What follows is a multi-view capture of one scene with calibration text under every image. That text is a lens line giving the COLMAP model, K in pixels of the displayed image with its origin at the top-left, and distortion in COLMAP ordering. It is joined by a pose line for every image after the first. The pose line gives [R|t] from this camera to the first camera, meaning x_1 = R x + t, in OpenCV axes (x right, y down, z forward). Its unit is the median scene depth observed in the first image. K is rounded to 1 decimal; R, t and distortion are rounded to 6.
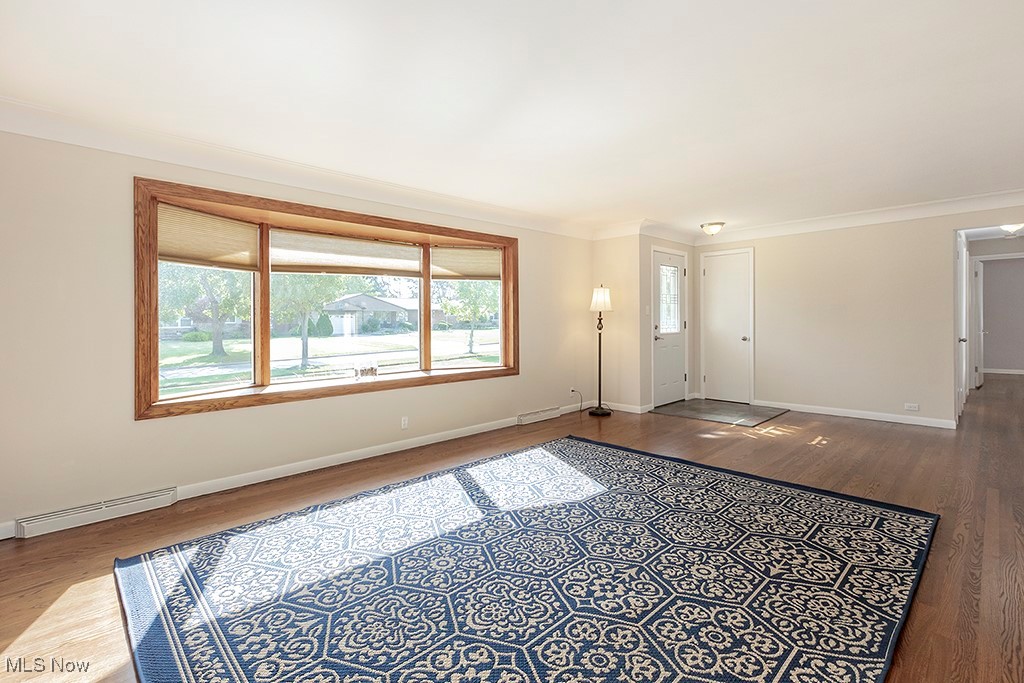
lens RADIAL K [[462.0, 0, 515.0], [0, 462.0, 340.3], [0, 0, 1]] dist [0.001767, 0.000614]
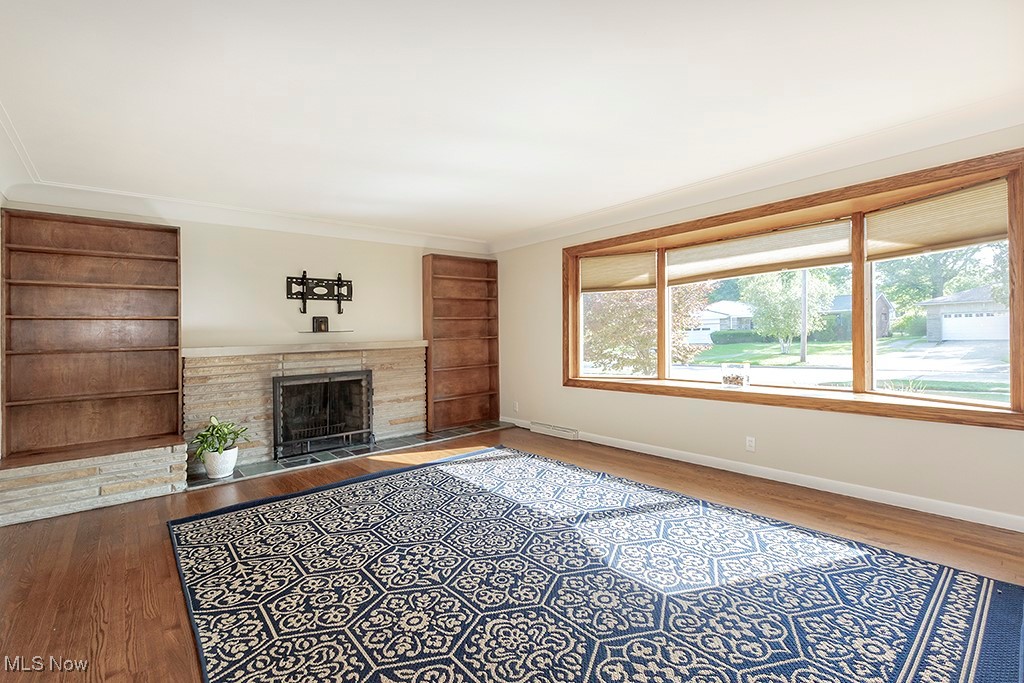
lens RADIAL K [[462.0, 0, 518.3], [0, 462.0, 327.1], [0, 0, 1]] dist [0.001767, 0.000614]
pose [[-0.059782, -0.002154, -0.998209, 0.959049], [-0.016227, 0.999868, -0.001186, -0.044938], [0.998080, 0.016127, -0.059809, 0.933856]]
